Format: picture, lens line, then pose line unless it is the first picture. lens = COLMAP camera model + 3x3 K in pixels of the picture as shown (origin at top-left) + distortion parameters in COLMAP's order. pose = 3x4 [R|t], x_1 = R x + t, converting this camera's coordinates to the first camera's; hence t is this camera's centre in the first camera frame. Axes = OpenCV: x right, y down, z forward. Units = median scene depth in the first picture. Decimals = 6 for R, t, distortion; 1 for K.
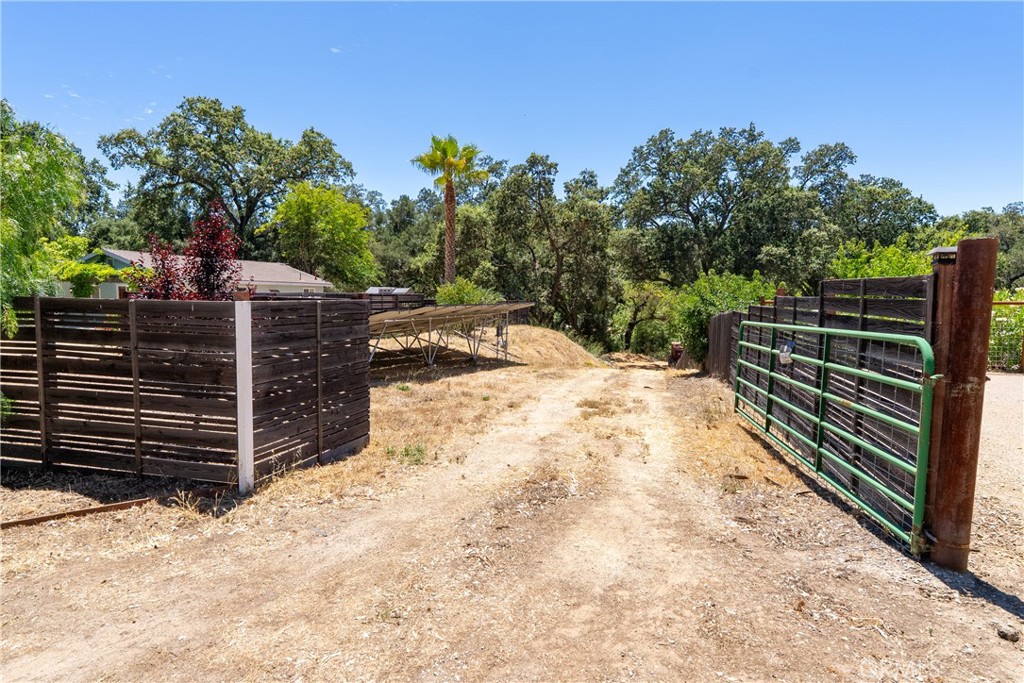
lens RADIAL K [[563.5, 0, 514.0], [0, 563.5, 339.8], [0, 0, 1]] dist [0.008385, 0.001048]
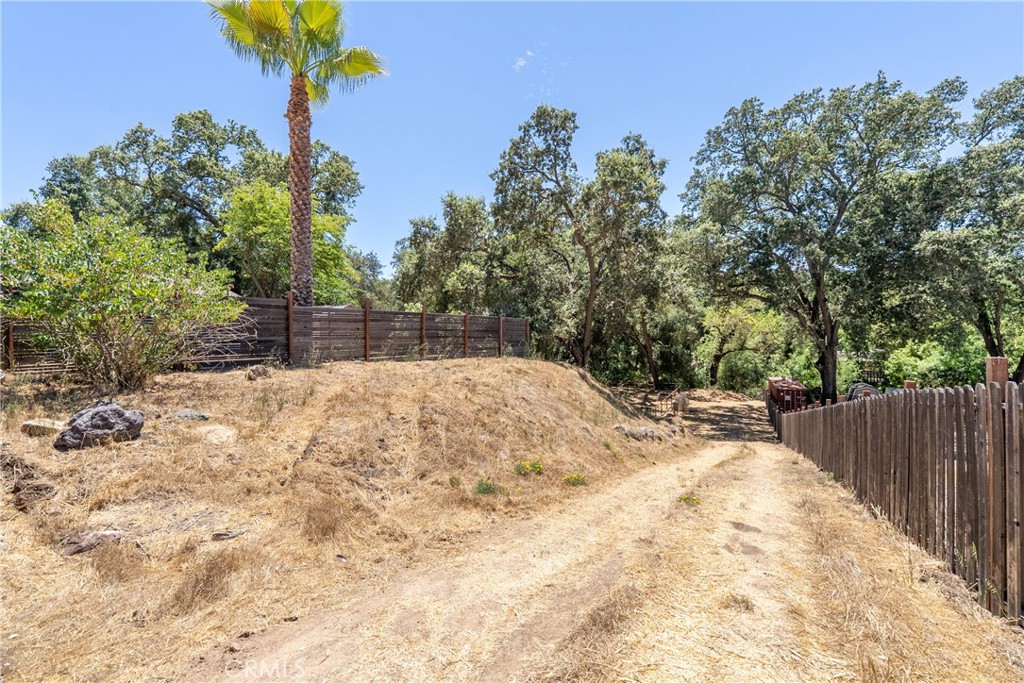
lens RADIAL K [[467.7, 0, 511.8], [0, 467.7, 343.5], [0, 0, 1]] dist [0.001015, -0.000002]
pose [[0.976027, -0.024625, -0.216251, 0.062147], [0.010884, 0.997858, -0.064505, -0.005055], [0.217377, 0.060605, 0.974205, 0.250632]]
